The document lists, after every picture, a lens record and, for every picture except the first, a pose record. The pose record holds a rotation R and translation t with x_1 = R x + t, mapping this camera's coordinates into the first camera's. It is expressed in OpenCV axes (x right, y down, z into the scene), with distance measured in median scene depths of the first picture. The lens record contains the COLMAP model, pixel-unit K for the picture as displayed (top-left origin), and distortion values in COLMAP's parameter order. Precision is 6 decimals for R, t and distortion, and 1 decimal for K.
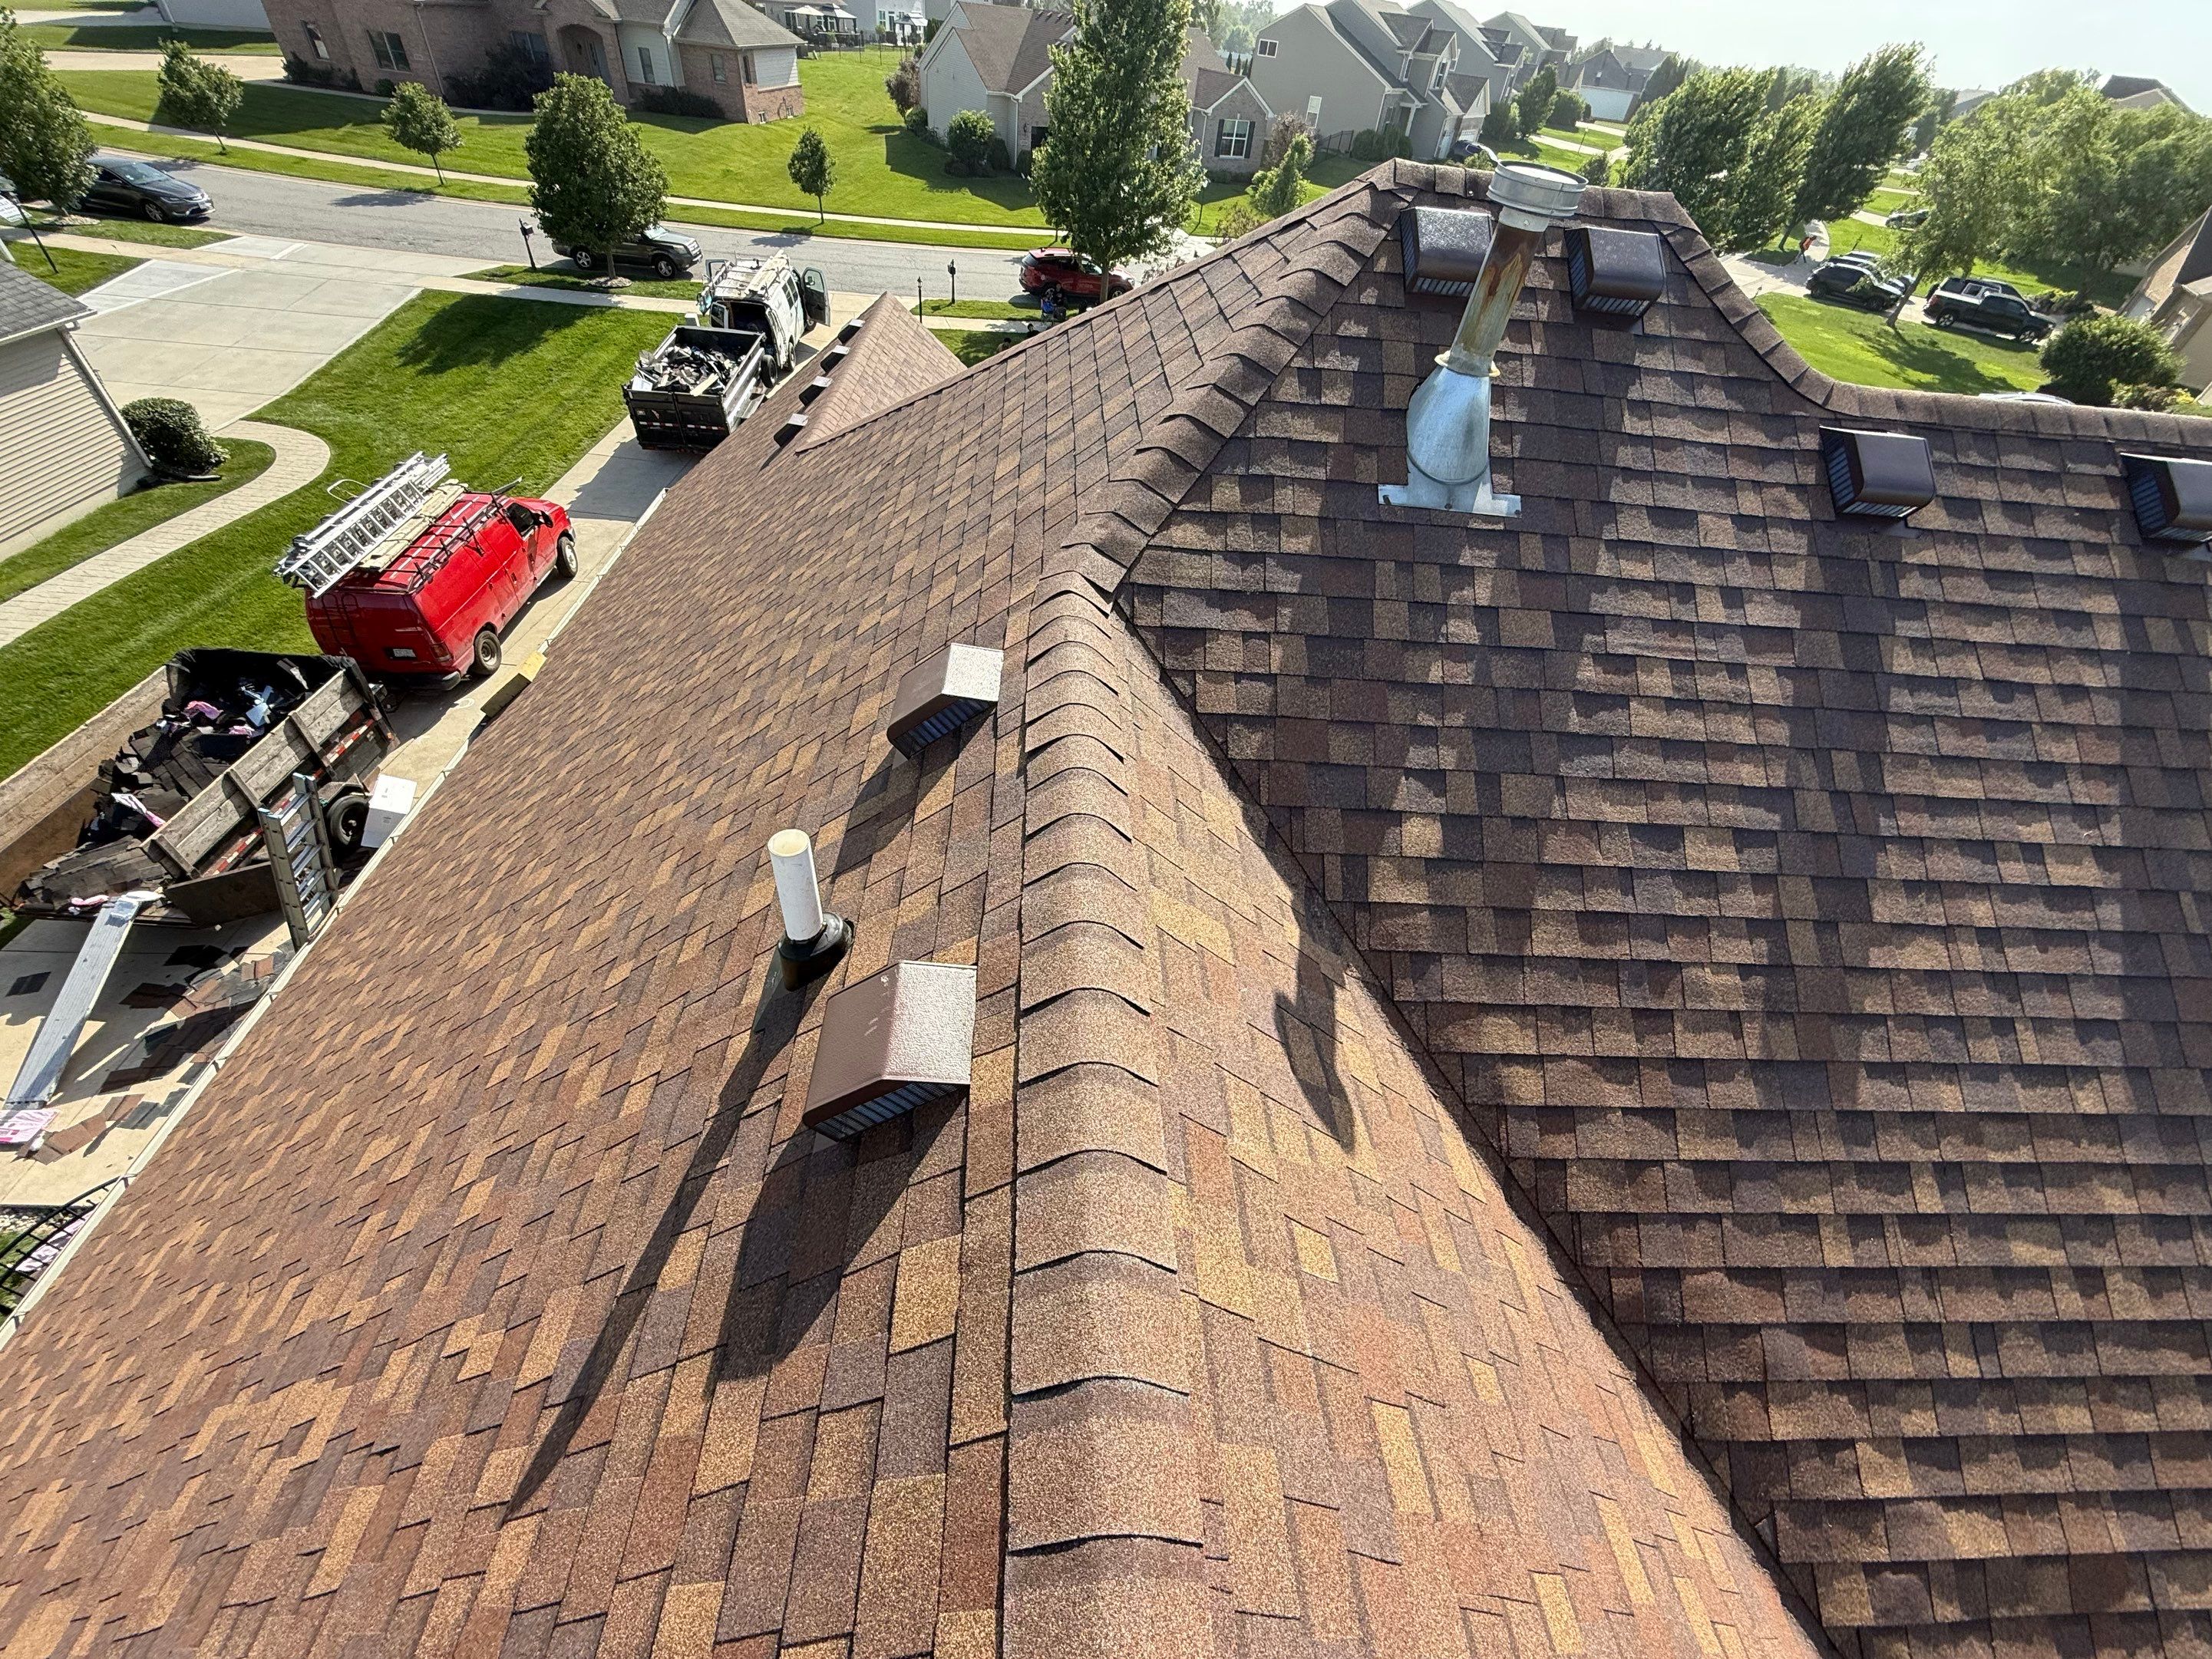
lens RADIAL K [[878.6, 0, 1099.9], [0, 878.6, 831.9], [0, 0, 1]] dist [0.000484, -0.000308]
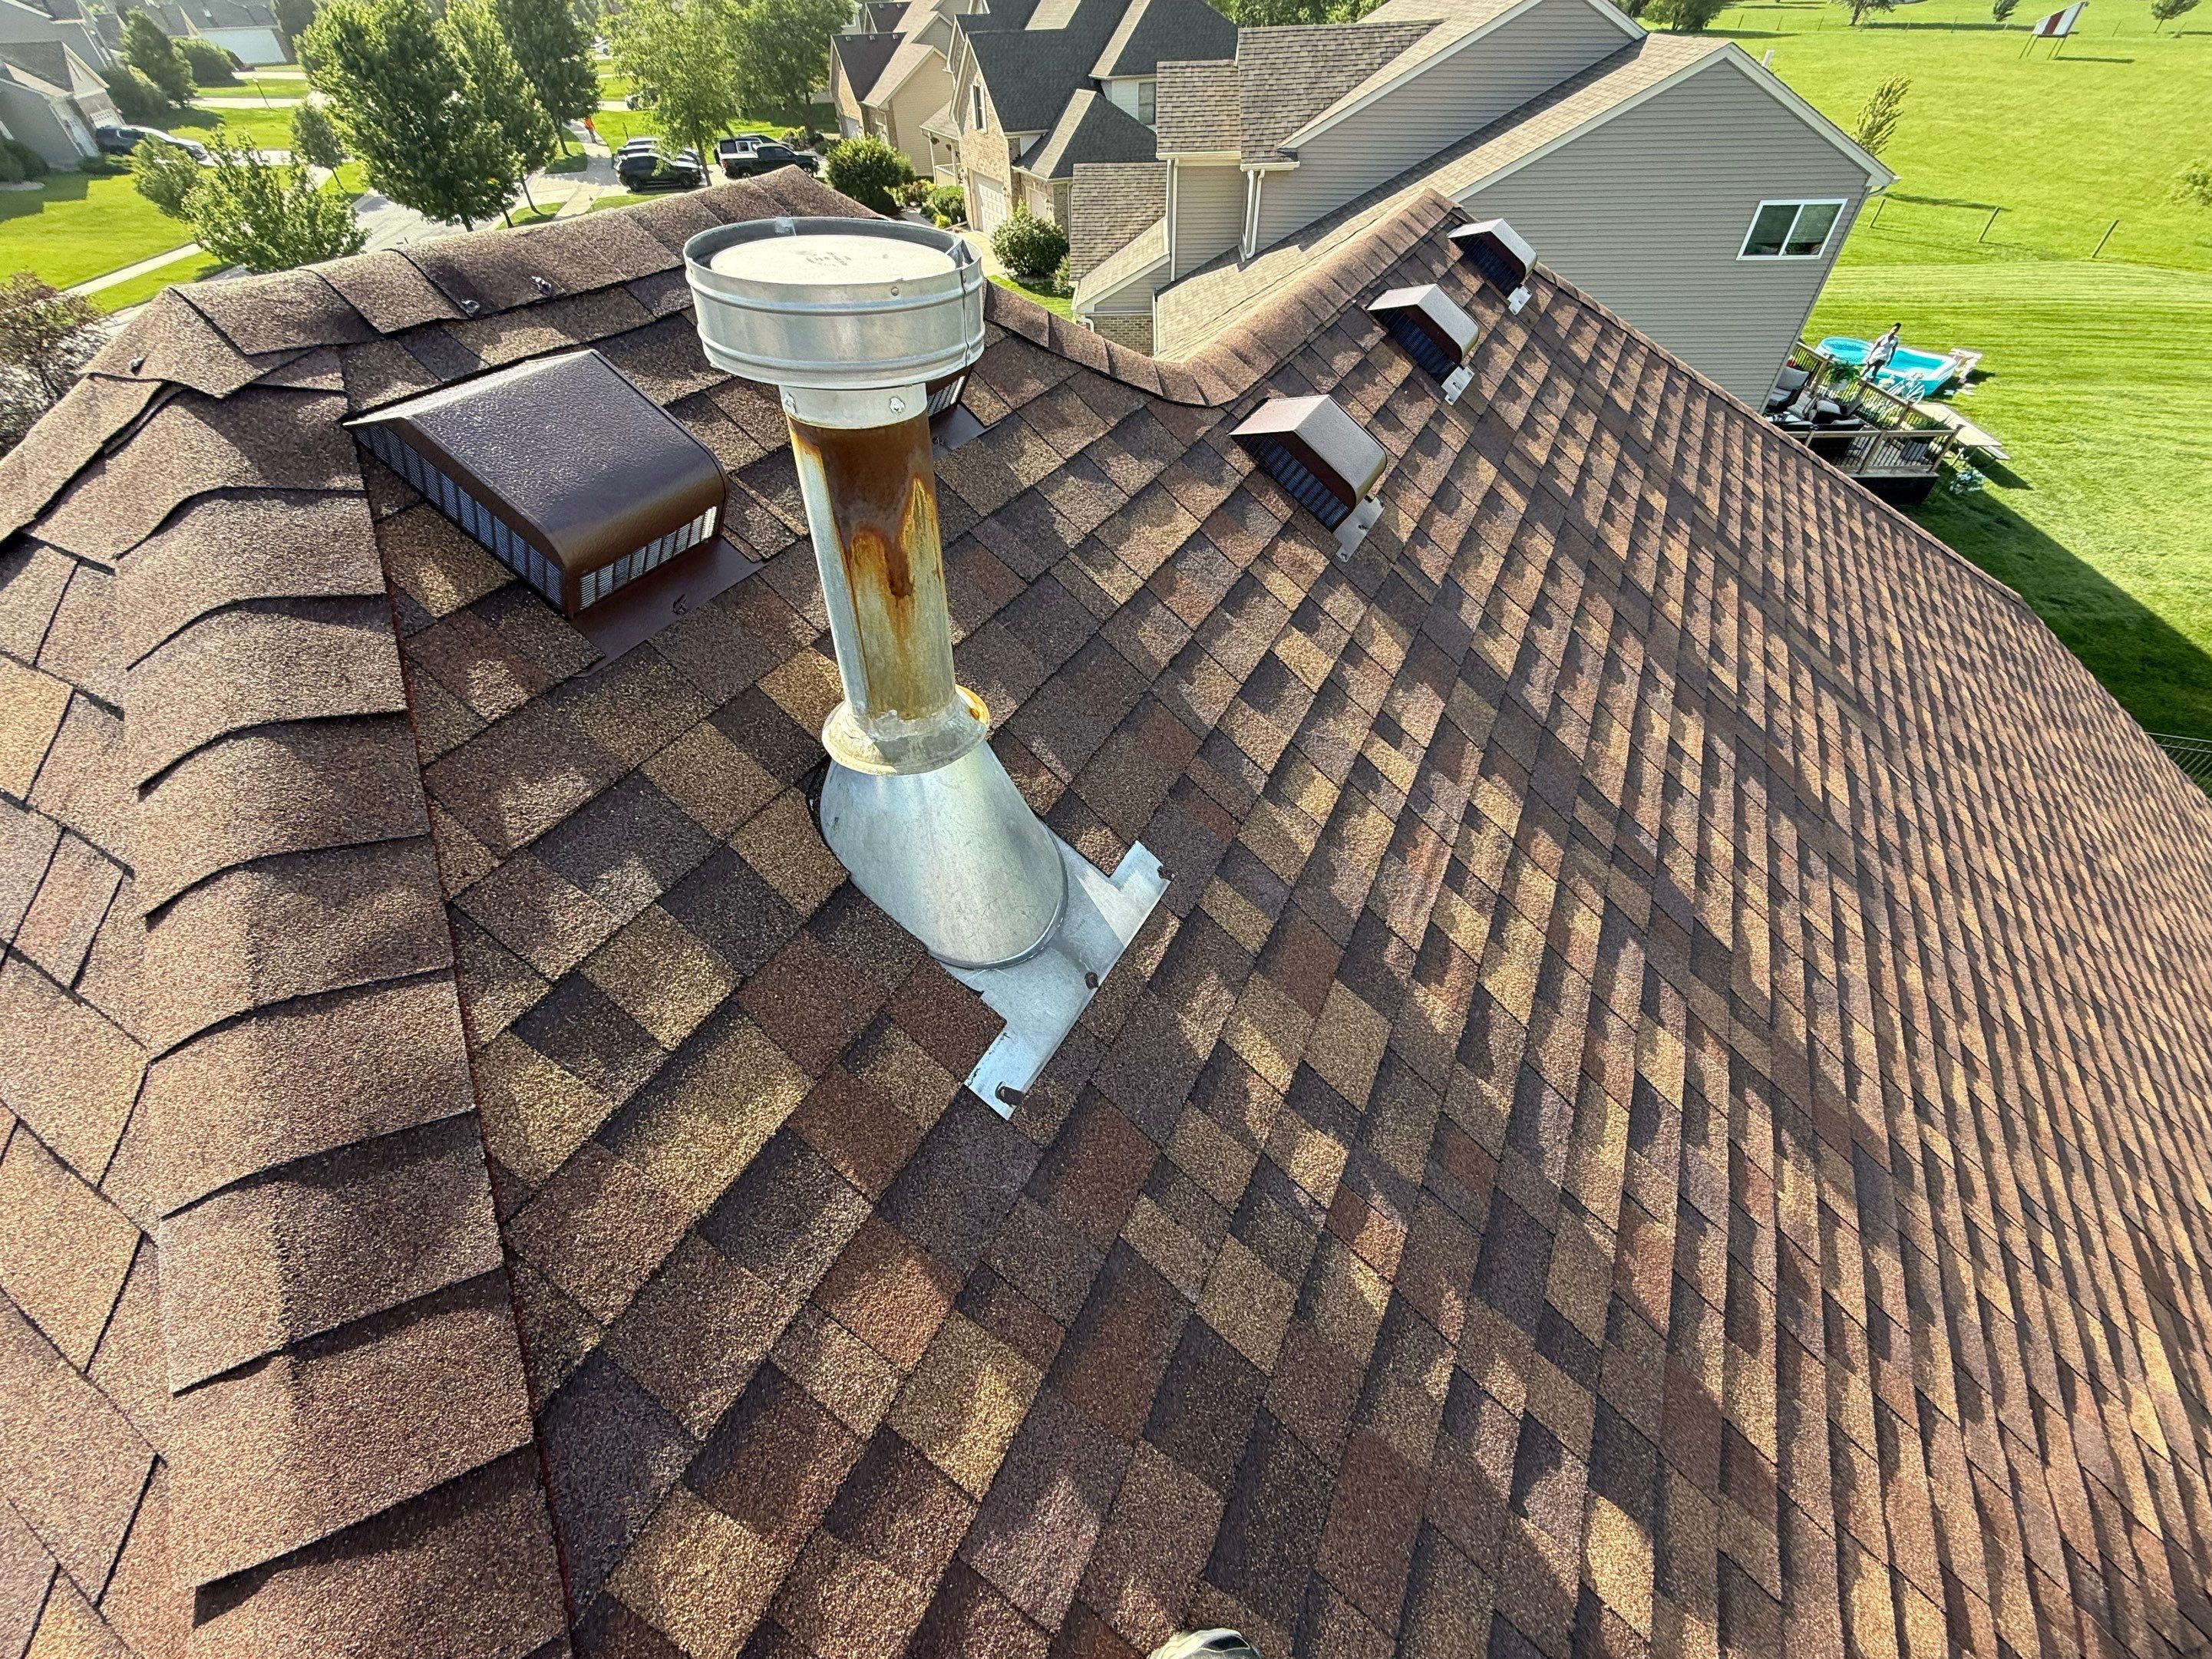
lens RADIAL K [[878.6, 0, 1096.2], [0, 878.6, 833.5], [0, 0, 1]] dist [0.000484, -0.000308]
pose [[0.495253, -0.674028, 0.548098, 0.215236], [0.641909, 0.709037, 0.291924, -0.562550], [-0.585386, 0.207253, 0.783817, 0.661543]]
